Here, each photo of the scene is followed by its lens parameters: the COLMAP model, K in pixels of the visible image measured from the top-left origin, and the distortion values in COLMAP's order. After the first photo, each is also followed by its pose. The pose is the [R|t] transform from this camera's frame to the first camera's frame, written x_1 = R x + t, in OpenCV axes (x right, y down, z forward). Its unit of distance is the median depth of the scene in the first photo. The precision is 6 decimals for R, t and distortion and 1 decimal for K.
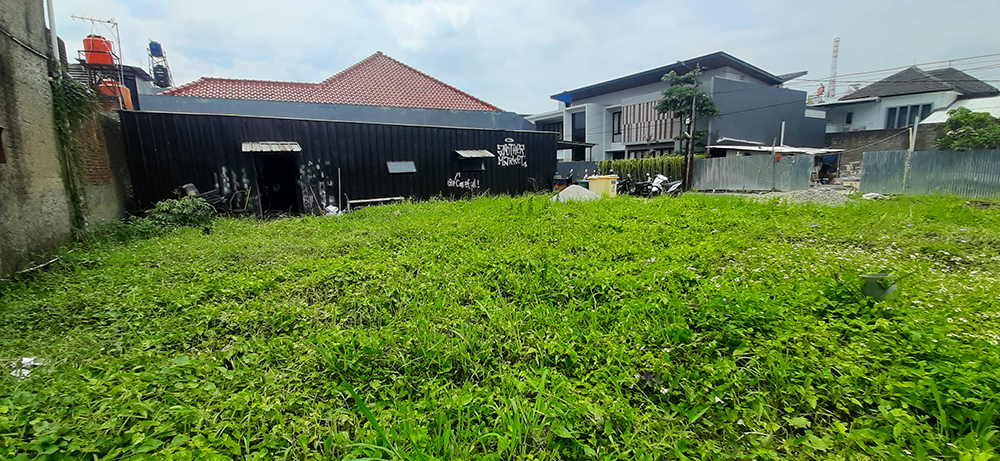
lens RADIAL K [[392.0, 0, 501.8], [0, 392.0, 231.6], [0, 0, 1]] dist [0.007124, -0.010695]
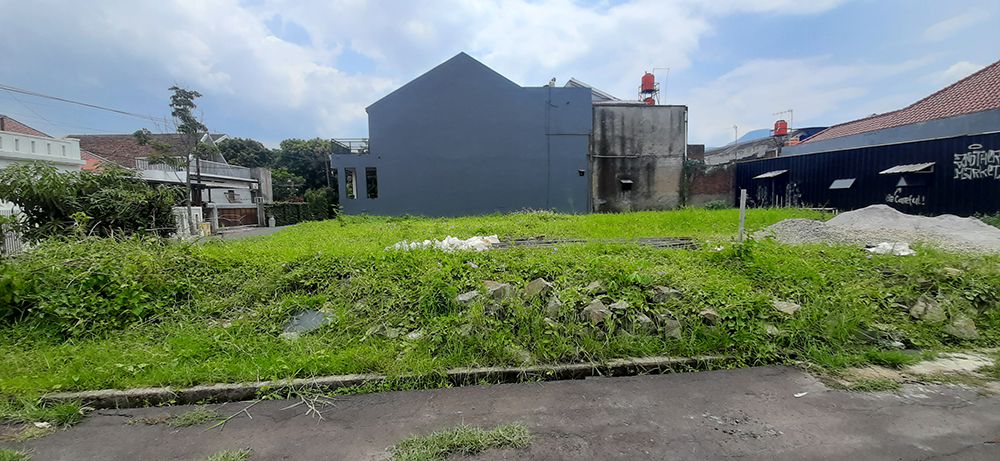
lens RADIAL K [[392.0, 0, 500.5], [0, 392.0, 228.5], [0, 0, 1]] dist [0.007124, -0.010695]
pose [[-0.454170, 0.103348, -0.884901, 1.130768], [-0.100913, 0.980889, 0.166351, -0.106935], [0.885182, 0.164849, -0.435061, 0.530243]]
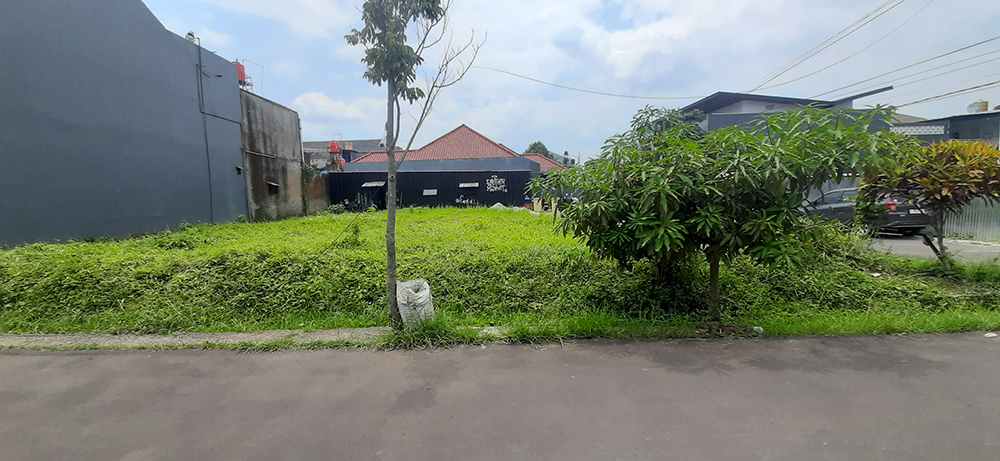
lens RADIAL K [[392.0, 0, 502.9], [0, 392.0, 235.5], [0, 0, 1]] dist [0.007124, -0.010695]
pose [[0.853918, 0.062601, -0.516629, 0.954160], [-0.080735, 0.996655, -0.012677, 0.043010], [0.514107, 0.052535, 0.856115, -0.438397]]
